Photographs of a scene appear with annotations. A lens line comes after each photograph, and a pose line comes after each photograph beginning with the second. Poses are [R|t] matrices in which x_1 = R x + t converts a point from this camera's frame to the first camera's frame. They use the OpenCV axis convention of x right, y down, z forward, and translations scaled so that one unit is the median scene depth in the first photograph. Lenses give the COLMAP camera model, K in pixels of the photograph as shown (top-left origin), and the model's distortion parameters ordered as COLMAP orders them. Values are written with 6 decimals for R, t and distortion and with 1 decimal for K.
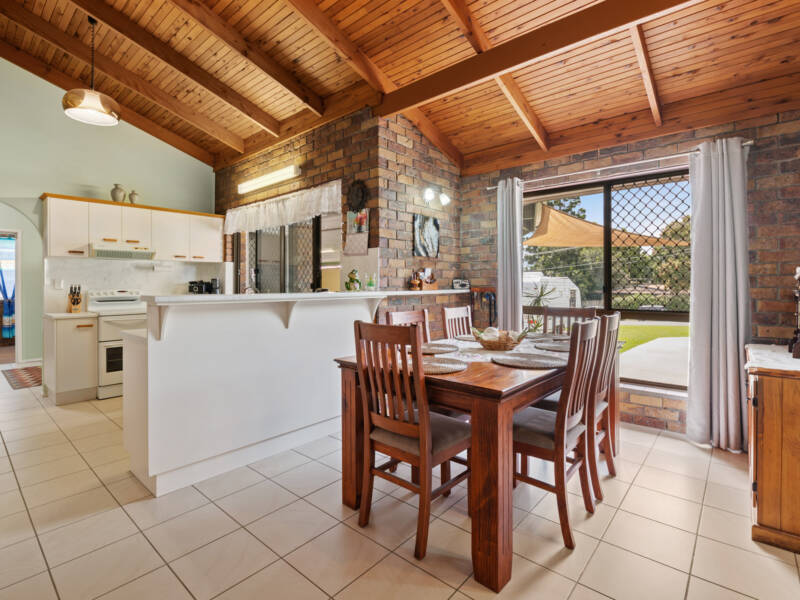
lens RADIAL K [[388.1, 0, 401.7], [0, 388.1, 287.0], [0, 0, 1]] dist [-0.011502, -0.001206]
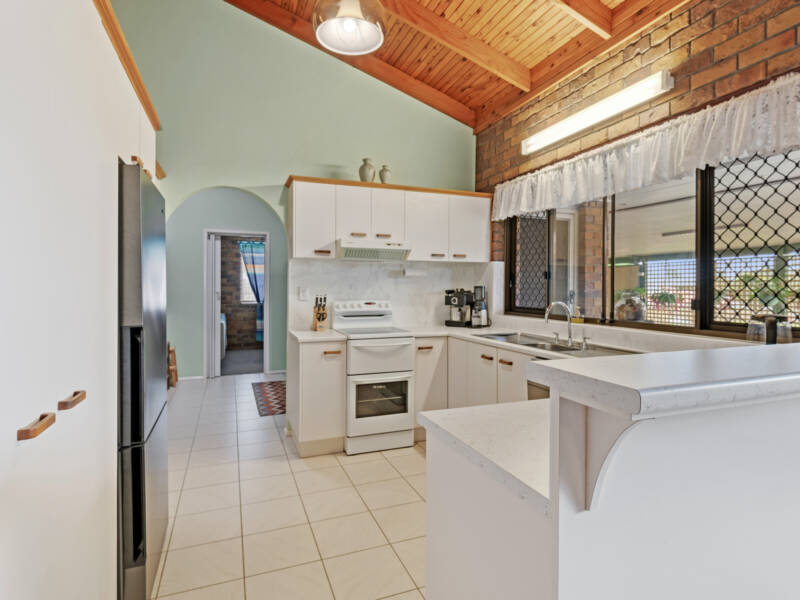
lens RADIAL K [[427.8, 0, 399.3], [0, 427.8, 292.1], [0, 0, 1]] dist [-0.001973, 0.000128]
pose [[0.881883, 0.012784, -0.471294, -0.292627], [-0.010087, 0.999915, 0.008248, -0.018583], [0.471360, -0.002520, 0.881937, 0.305668]]
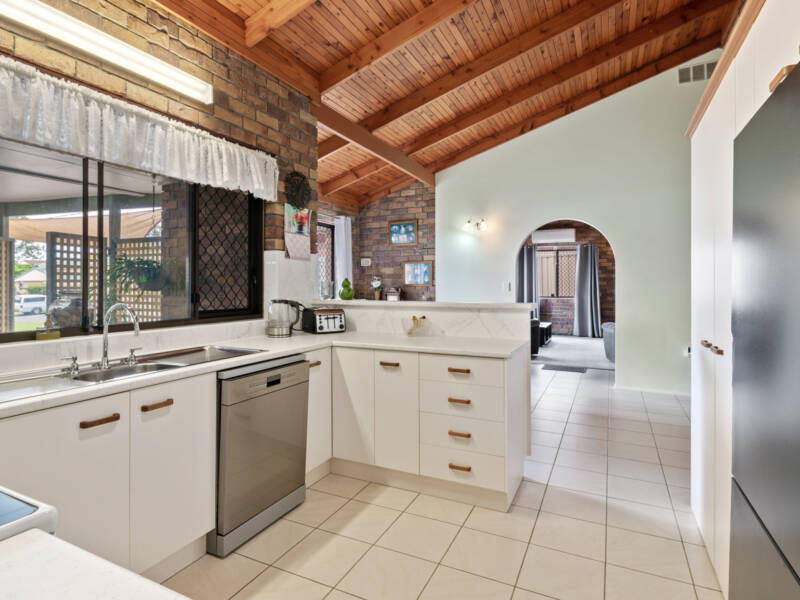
lens RADIAL K [[427.8, 0, 404.6], [0, 427.8, 284.4], [0, 0, 1]] dist [-0.001973, 0.000128]
pose [[-0.250934, 0.002538, 0.968001, -0.887796], [0.008245, 0.999966, -0.000484, -0.018780], [-0.967969, 0.007860, -0.250946, 0.821186]]
